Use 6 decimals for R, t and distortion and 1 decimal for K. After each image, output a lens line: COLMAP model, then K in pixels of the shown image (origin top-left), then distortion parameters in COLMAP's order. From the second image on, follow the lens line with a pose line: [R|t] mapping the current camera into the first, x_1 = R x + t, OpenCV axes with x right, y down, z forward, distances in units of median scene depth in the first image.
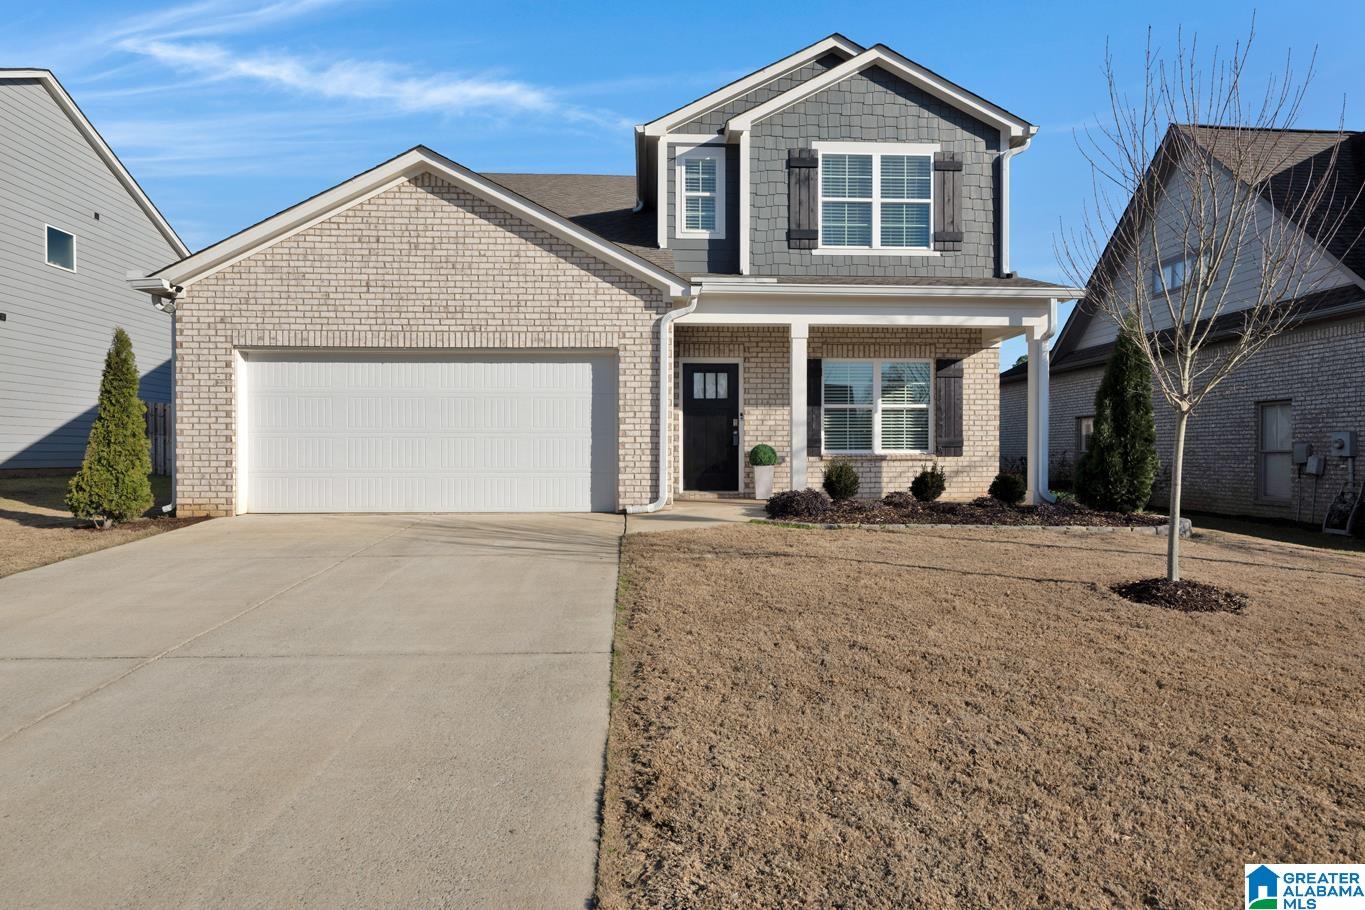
lens RADIAL K [[763.3, 0, 678.3], [0, 763.3, 459.0], [0, 0, 1]] dist [-0.001601, 0.000574]
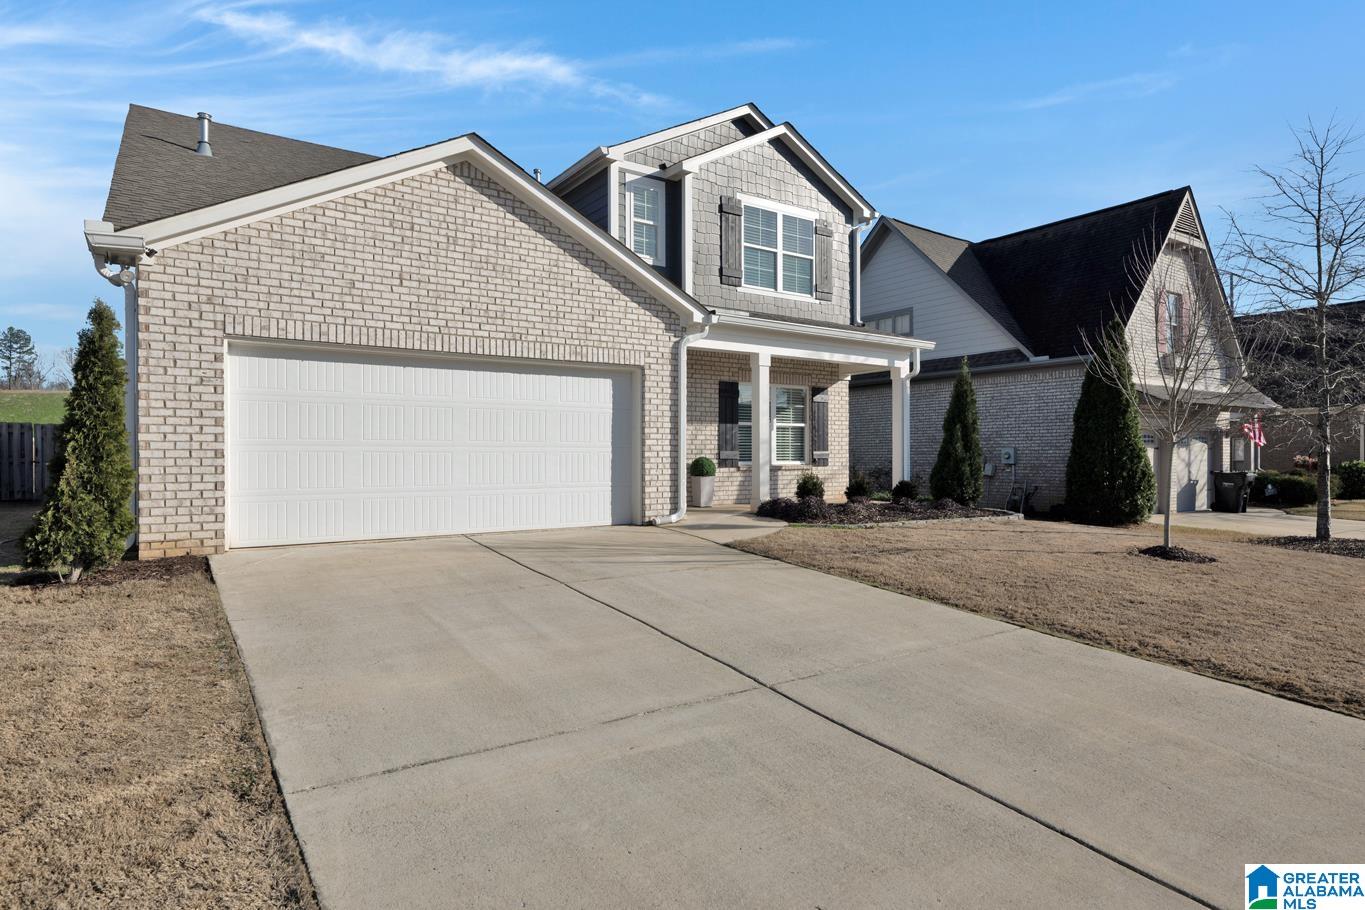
lens RADIAL K [[755.3, 0, 676.2], [0, 755.3, 459.3], [0, 0, 1]] dist [0.000152, 0.000089]
pose [[0.851791, -0.003940, 0.523867, -0.589093], [0.006799, 0.999971, -0.003533, -0.014762], [-0.523838, 0.006571, 0.851793, 0.100670]]
